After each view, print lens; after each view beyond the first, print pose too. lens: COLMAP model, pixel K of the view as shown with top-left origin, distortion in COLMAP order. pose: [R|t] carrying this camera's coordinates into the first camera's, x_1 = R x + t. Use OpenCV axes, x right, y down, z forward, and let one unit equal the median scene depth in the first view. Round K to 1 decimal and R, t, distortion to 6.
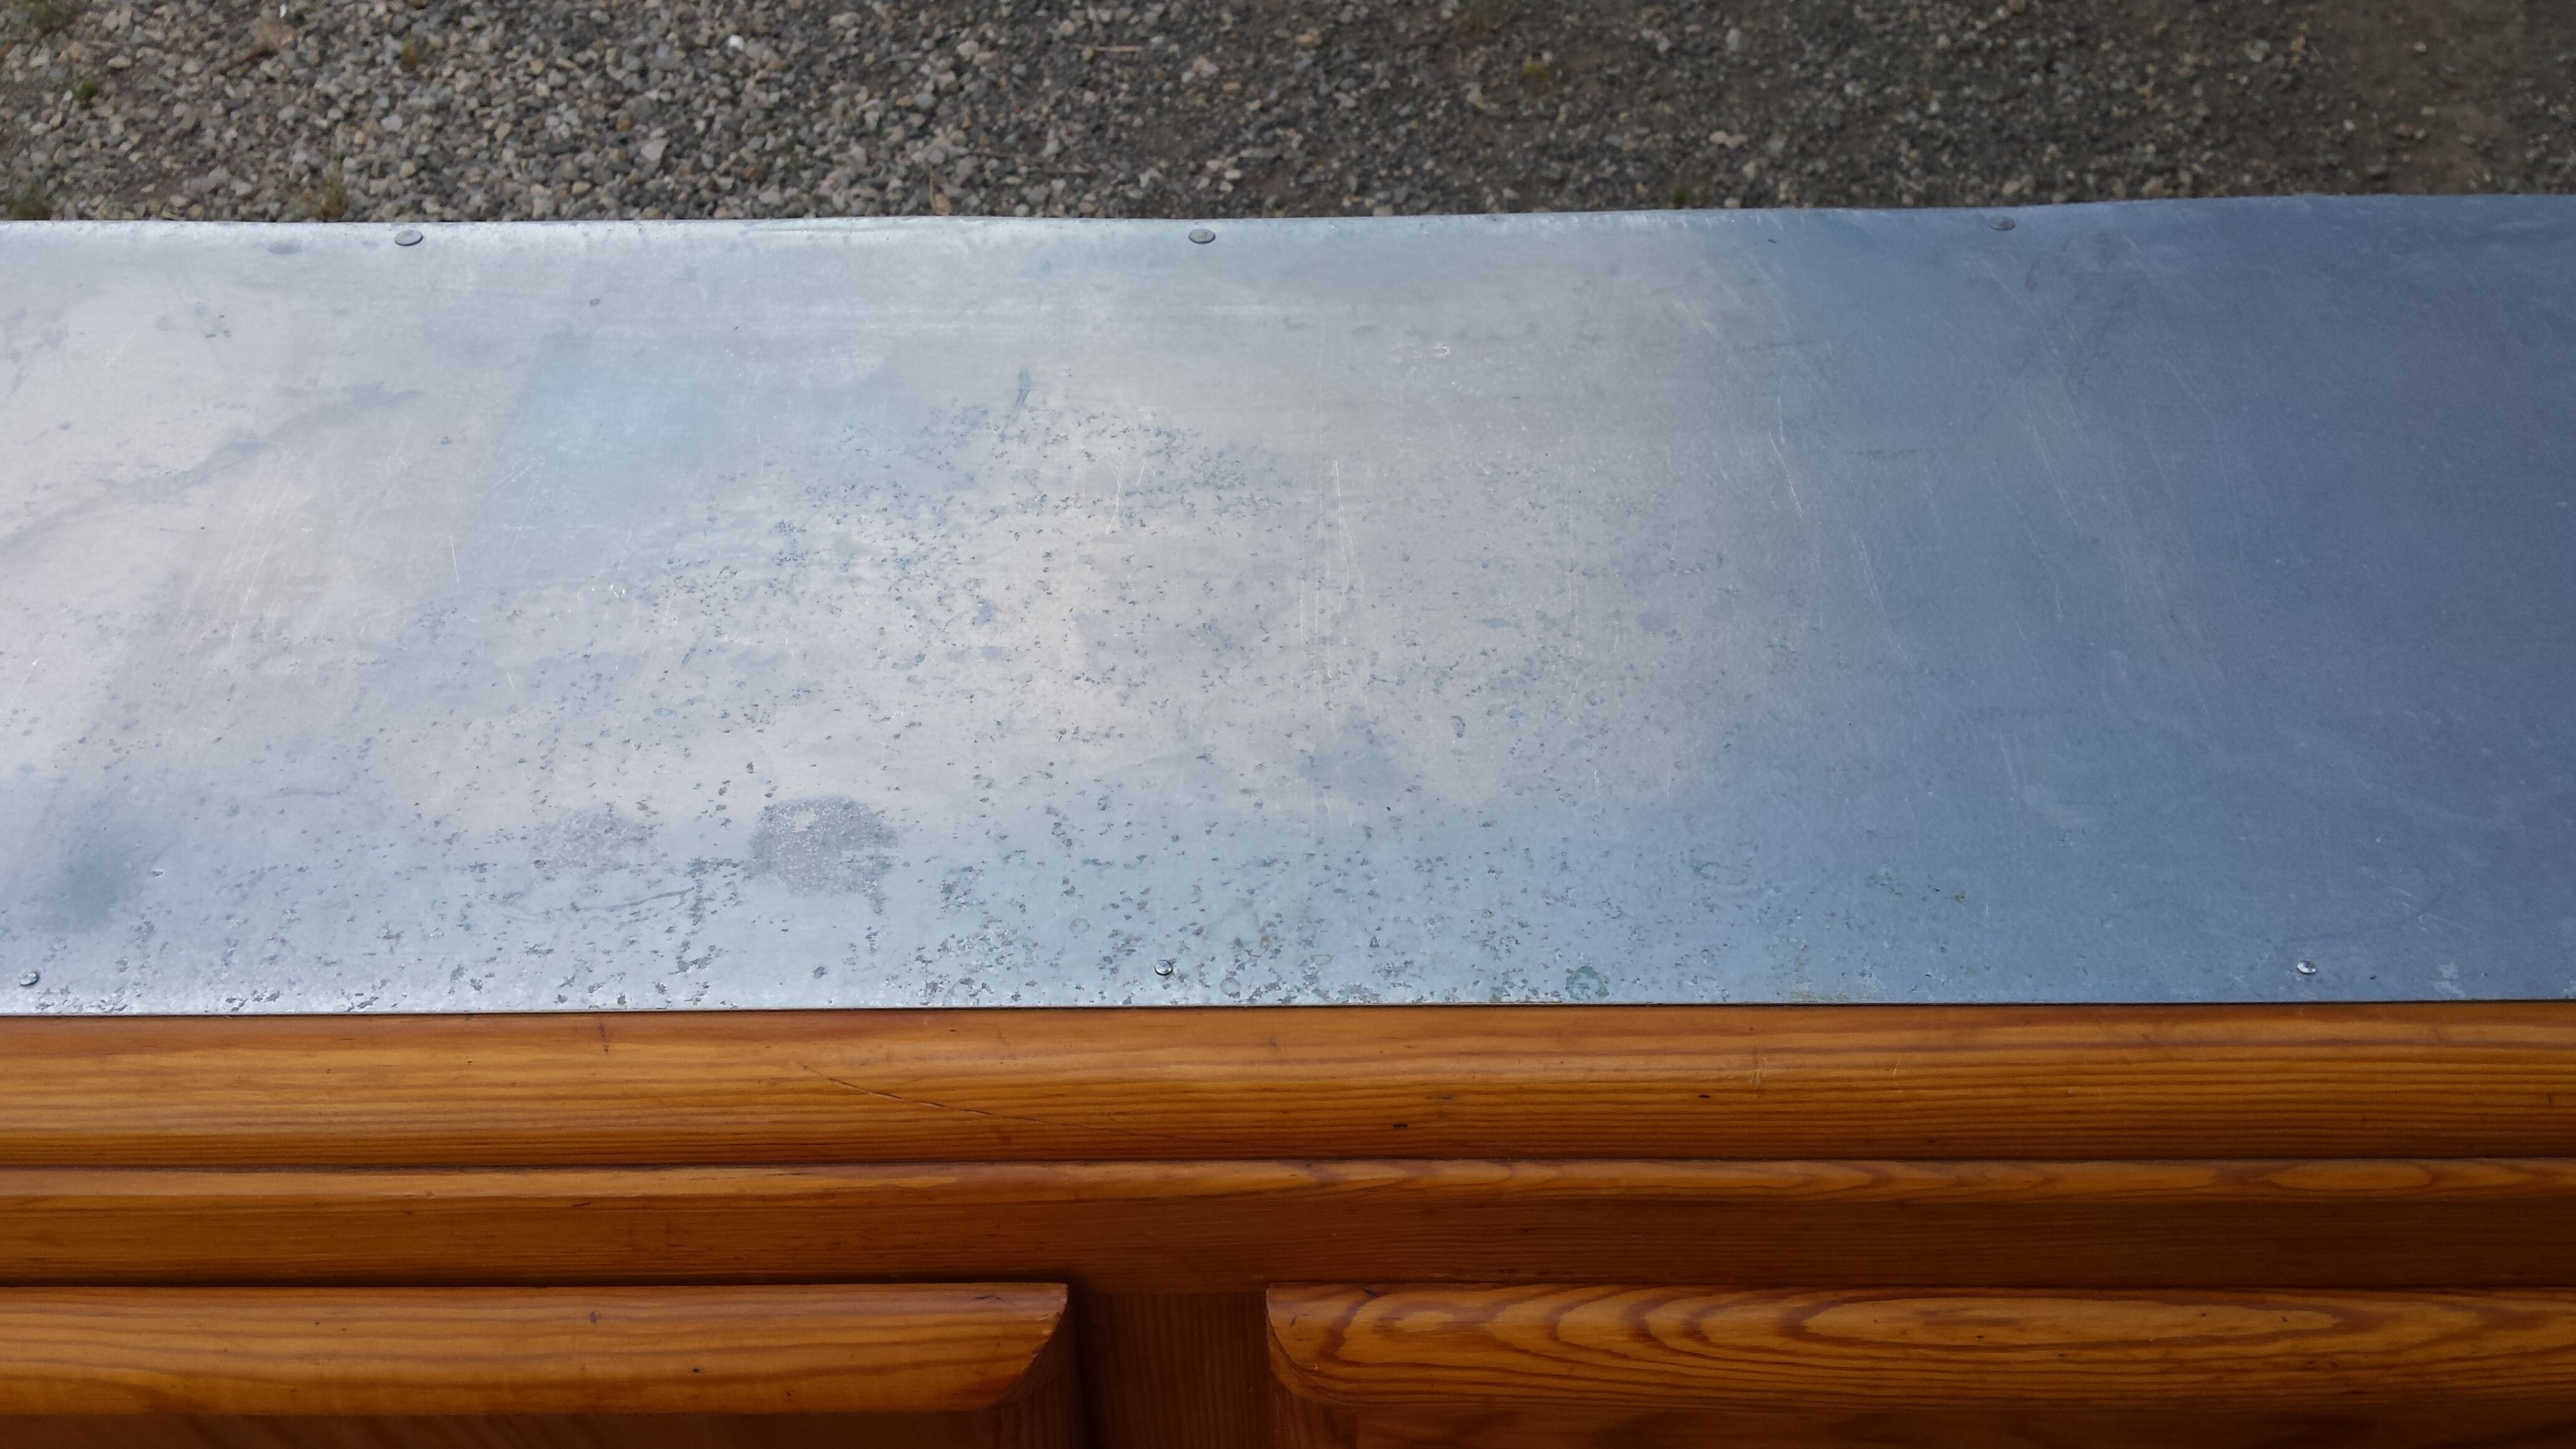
lens RADIAL K [[2310.5, 0, 1286.8], [0, 2310.5, 739.3], [0, 0, 1]] dist [0.095728, -0.206699]
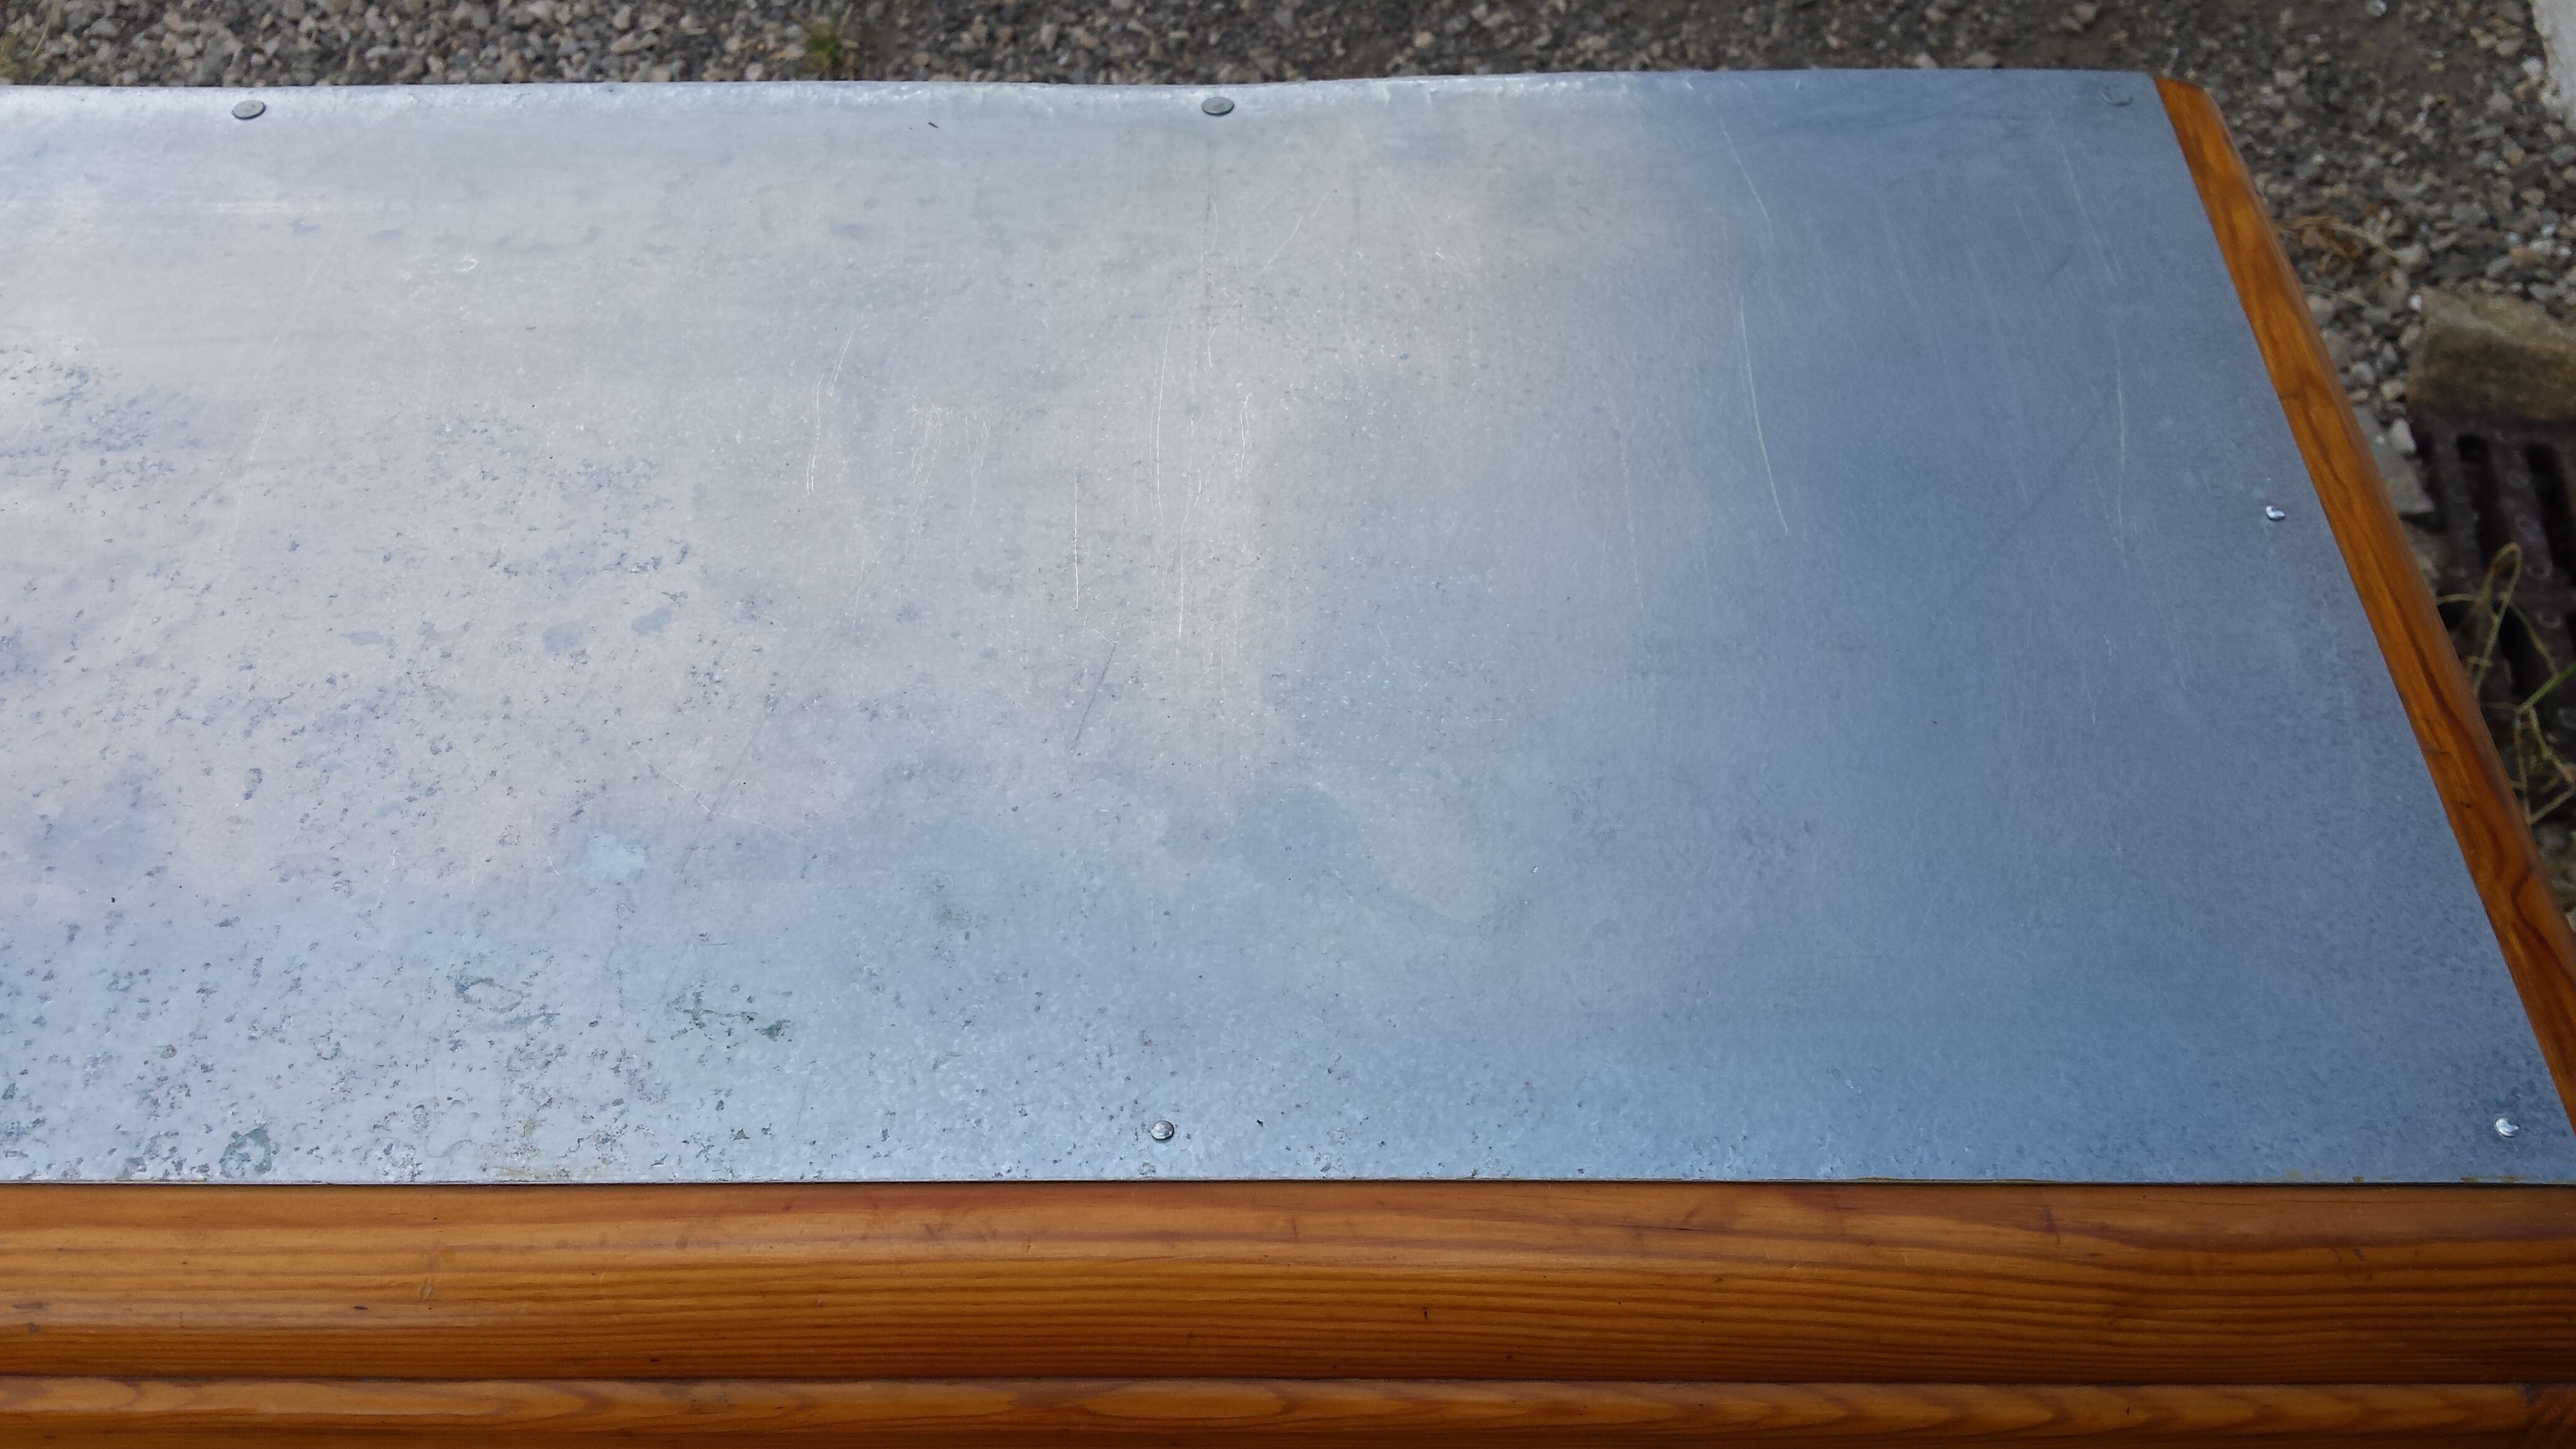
lens RADIAL K [[2310.5, 0, 1279.9], [0, 2310.5, 718.4], [0, 0, 1]] dist [0.095728, -0.206699]
pose [[0.999992, 0.003987, -0.000734, 0.437105], [-0.003903, 0.995788, 0.091603, -0.104952], [0.001096, -0.091600, 0.995795, 0.208415]]
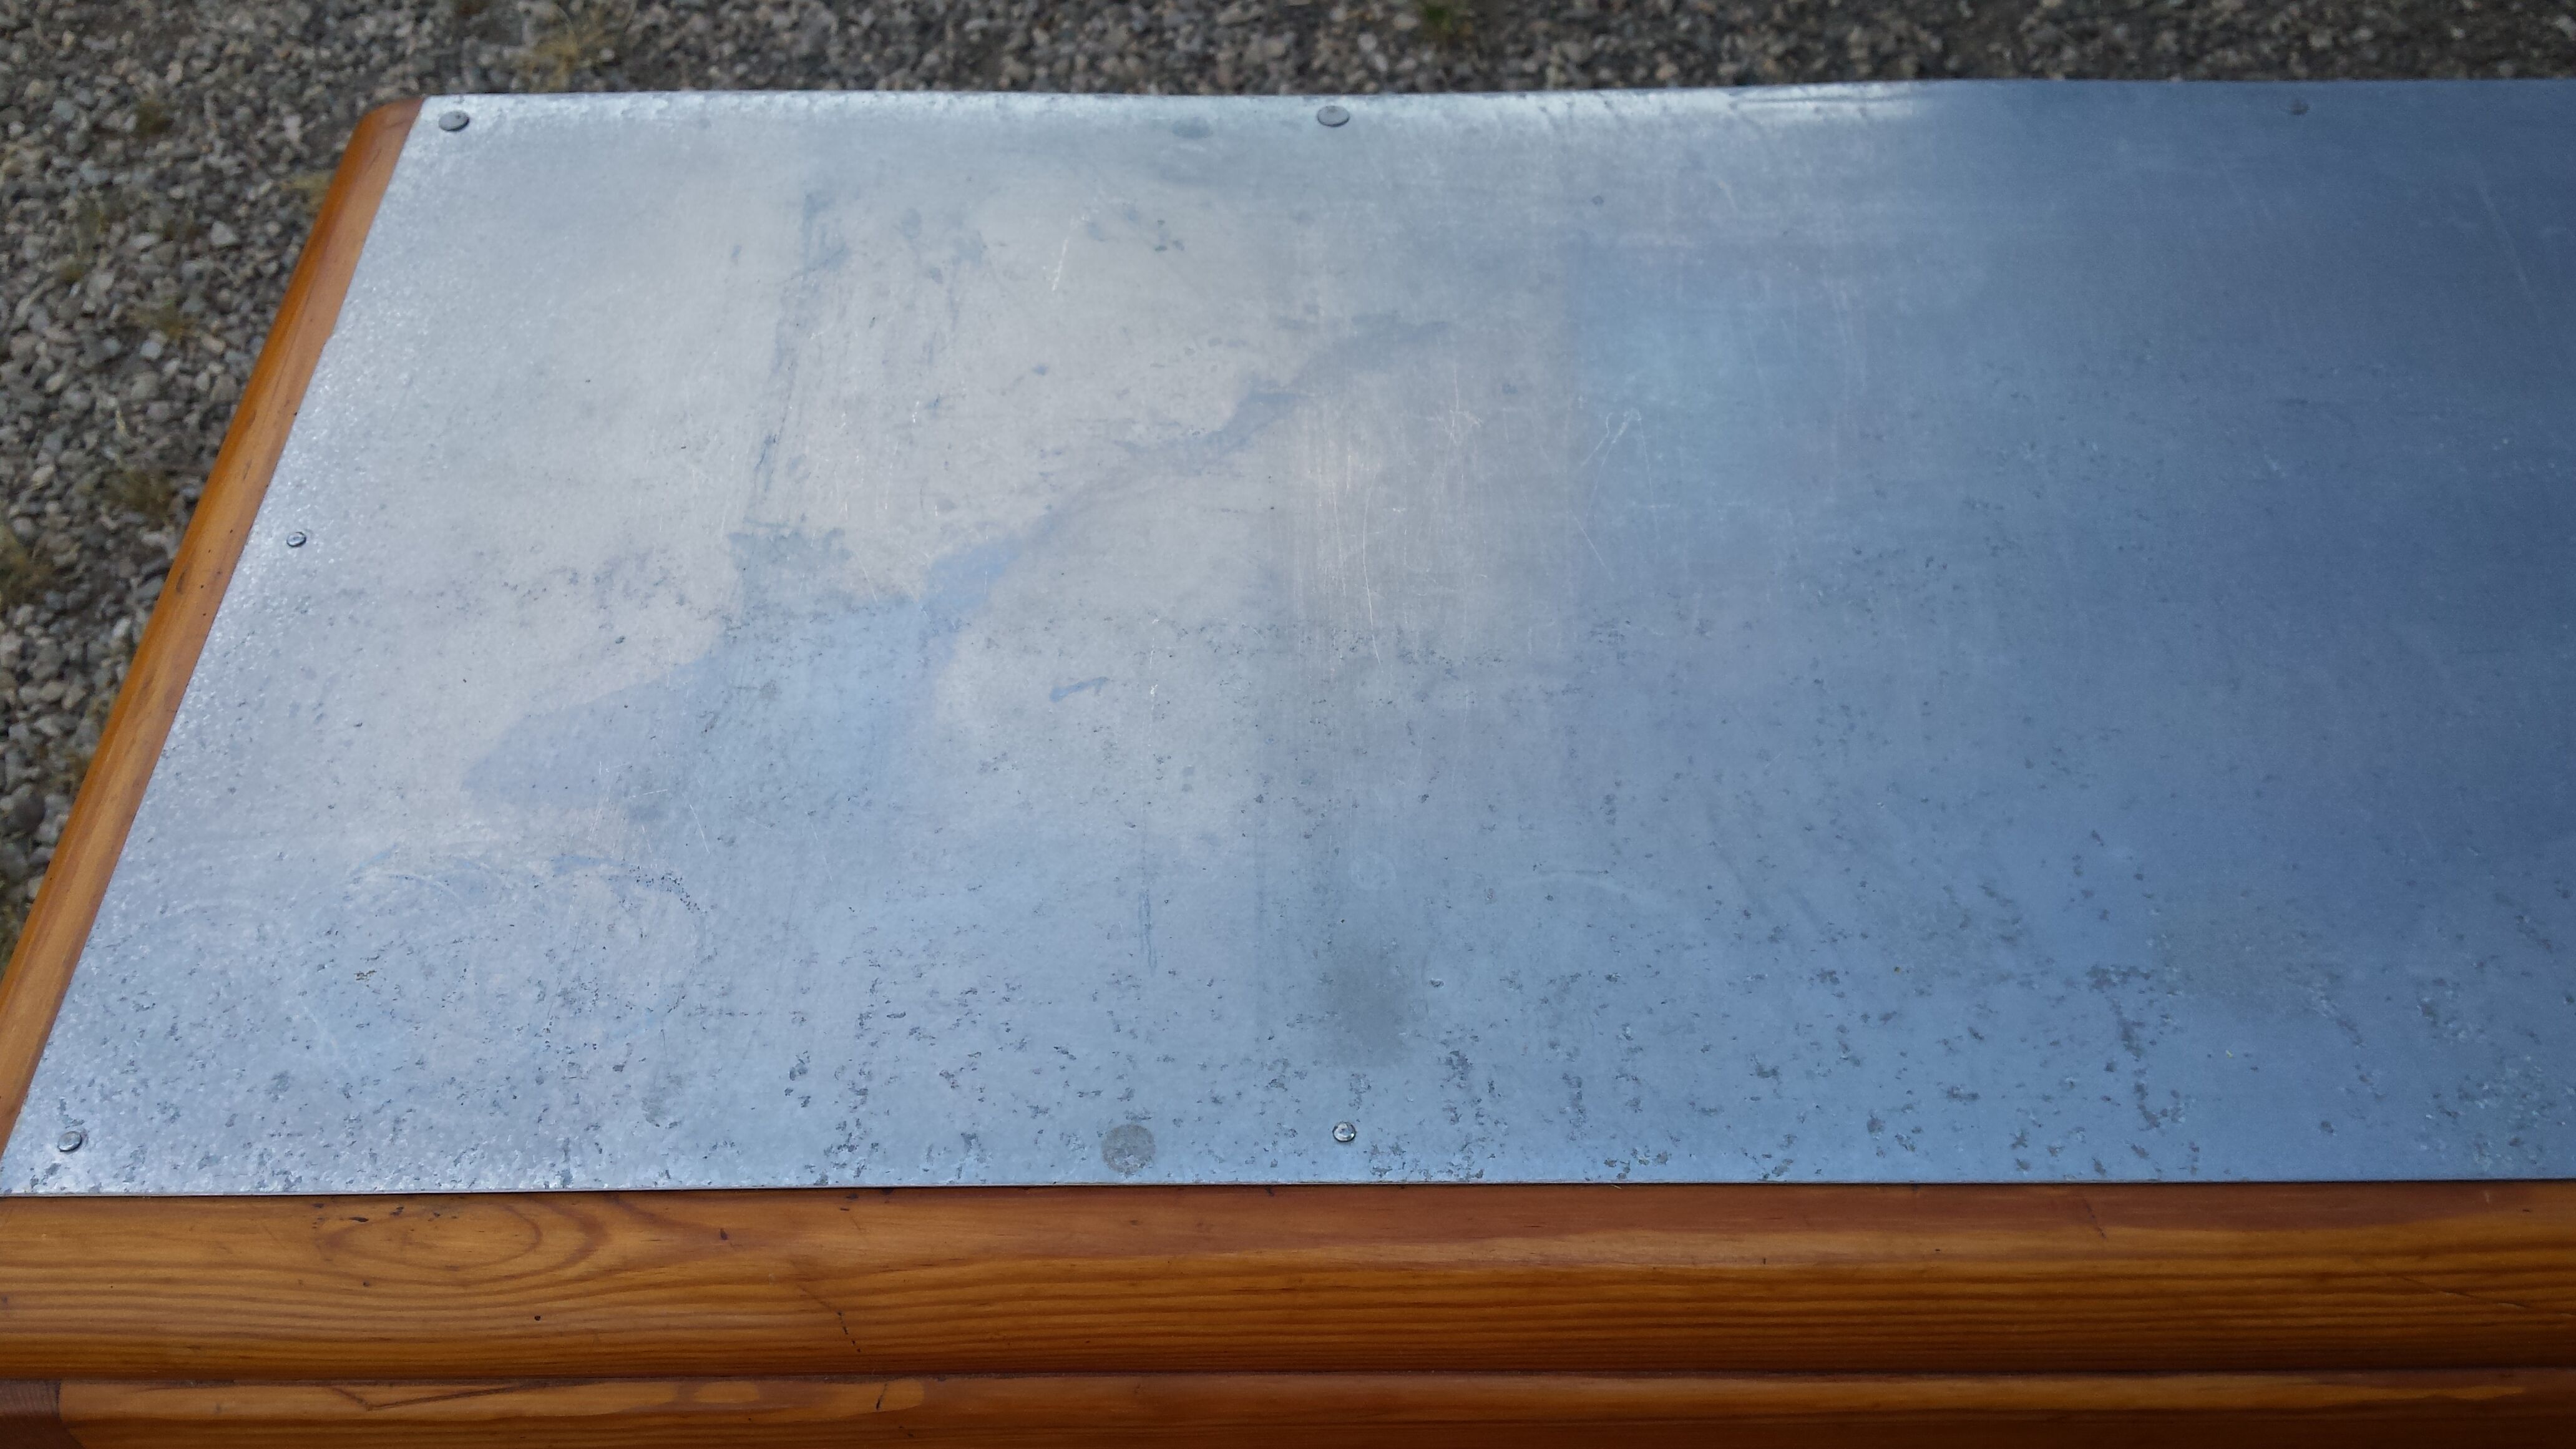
lens RADIAL K [[2310.5, 0, 1293.3], [0, 2310.5, 712.7], [0, 0, 1]] dist [0.095728, -0.206699]
pose [[0.999996, -0.002046, -0.002061, -0.487926], [0.002252, 0.994387, 0.105781, -0.112790], [0.001833, -0.105785, 0.994387, 0.186426]]
